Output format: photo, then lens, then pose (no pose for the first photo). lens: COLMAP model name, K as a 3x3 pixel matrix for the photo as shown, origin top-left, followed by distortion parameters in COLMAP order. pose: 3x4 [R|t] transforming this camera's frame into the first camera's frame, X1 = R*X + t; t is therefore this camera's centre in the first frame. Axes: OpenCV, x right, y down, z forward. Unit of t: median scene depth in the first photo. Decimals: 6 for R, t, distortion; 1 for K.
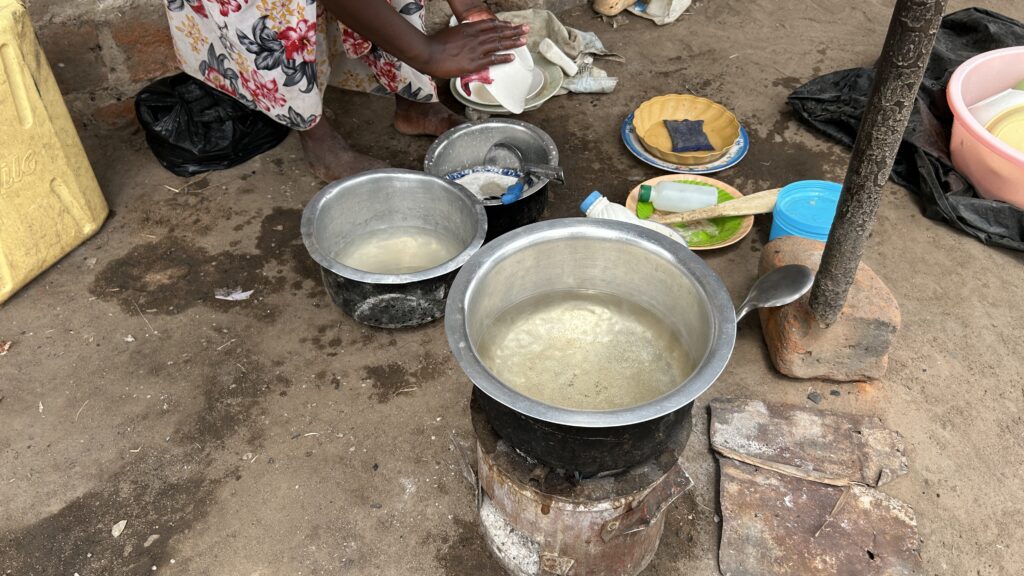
lens RADIAL K [[775.3, 0, 512.2], [0, 775.3, 288.3], [0, 0, 1]] dist [0.004749, -0.000527]
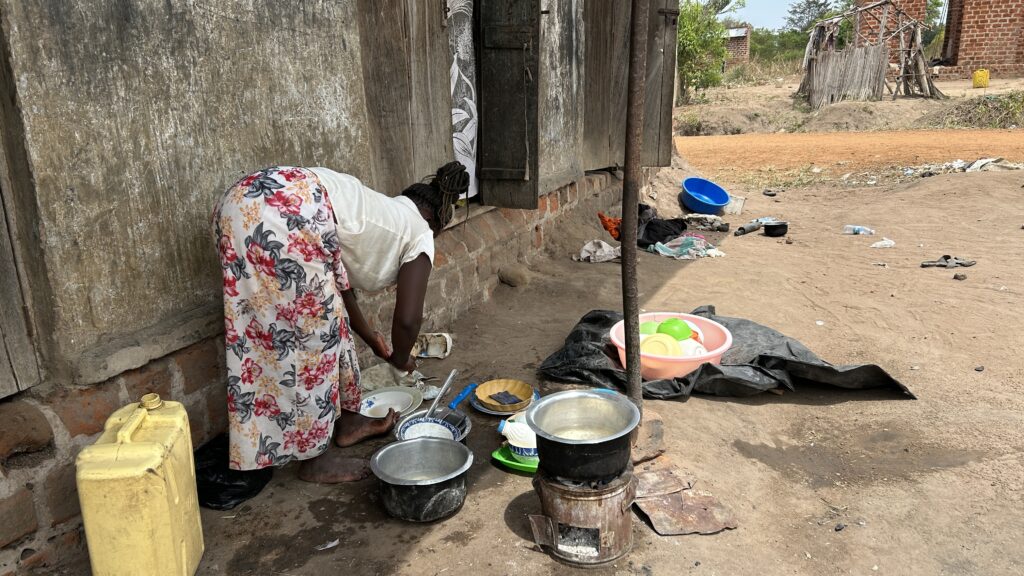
lens RADIAL K [[775.3, 0, 512.0], [0, 775.3, 287.5], [0, 0, 1]] dist [0.004749, -0.000527]
pose [[0.841101, -0.181790, 0.509414, -0.848610], [0.401715, 0.840621, -0.363293, 0.327423], [-0.362181, 0.510205, 0.780074, -0.712711]]
